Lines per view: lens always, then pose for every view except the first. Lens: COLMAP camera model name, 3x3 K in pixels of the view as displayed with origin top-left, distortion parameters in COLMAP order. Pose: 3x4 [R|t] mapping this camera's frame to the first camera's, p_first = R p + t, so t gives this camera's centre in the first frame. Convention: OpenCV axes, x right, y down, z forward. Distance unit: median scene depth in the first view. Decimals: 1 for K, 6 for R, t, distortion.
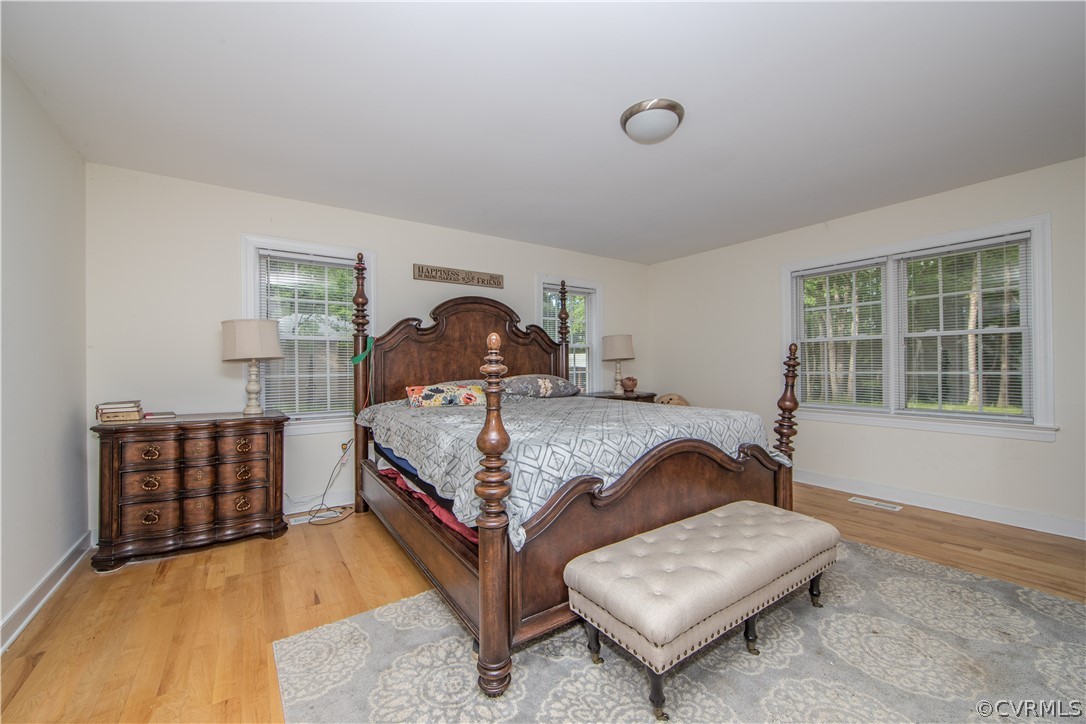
lens RADIAL K [[426.1, 0, 540.7], [0, 426.1, 365.8], [0, 0, 1]] dist [-0.017638, -0.000017]
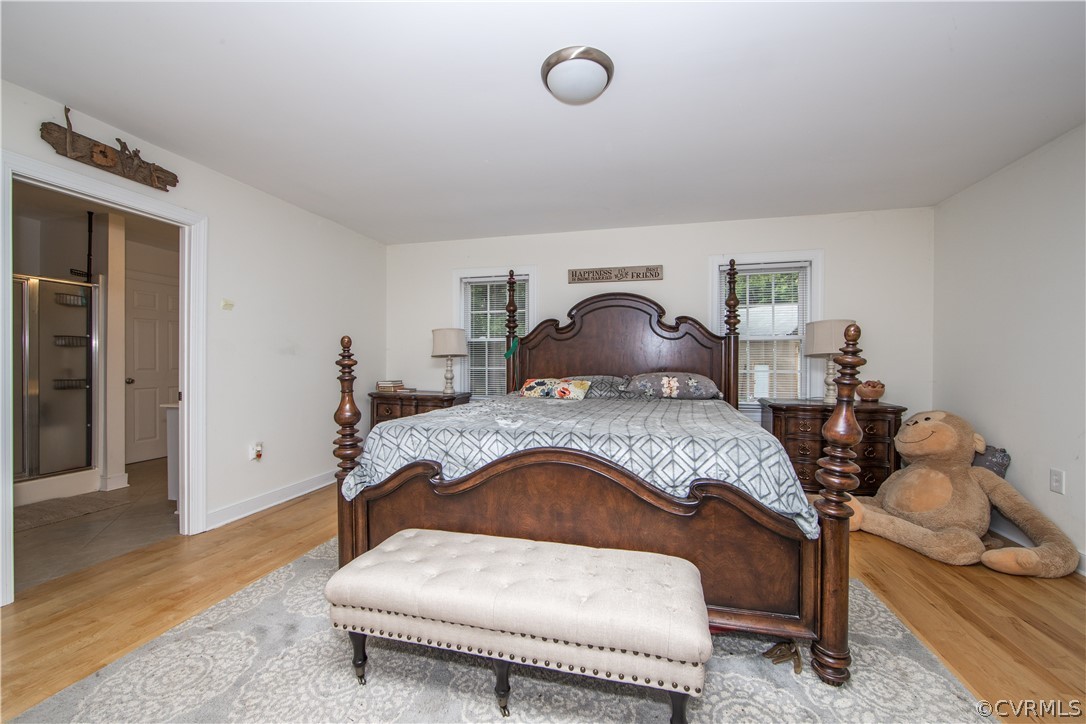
lens RADIAL K [[426.1, 0, 540.2], [0, 426.1, 357.2], [0, 0, 1]] dist [-0.017638, -0.000017]
pose [[0.658711, 0.000319, -0.752396, 0.553787], [-0.008980, 0.999932, -0.007438, -0.002322], [0.752342, 0.011656, 0.658669, 0.238668]]
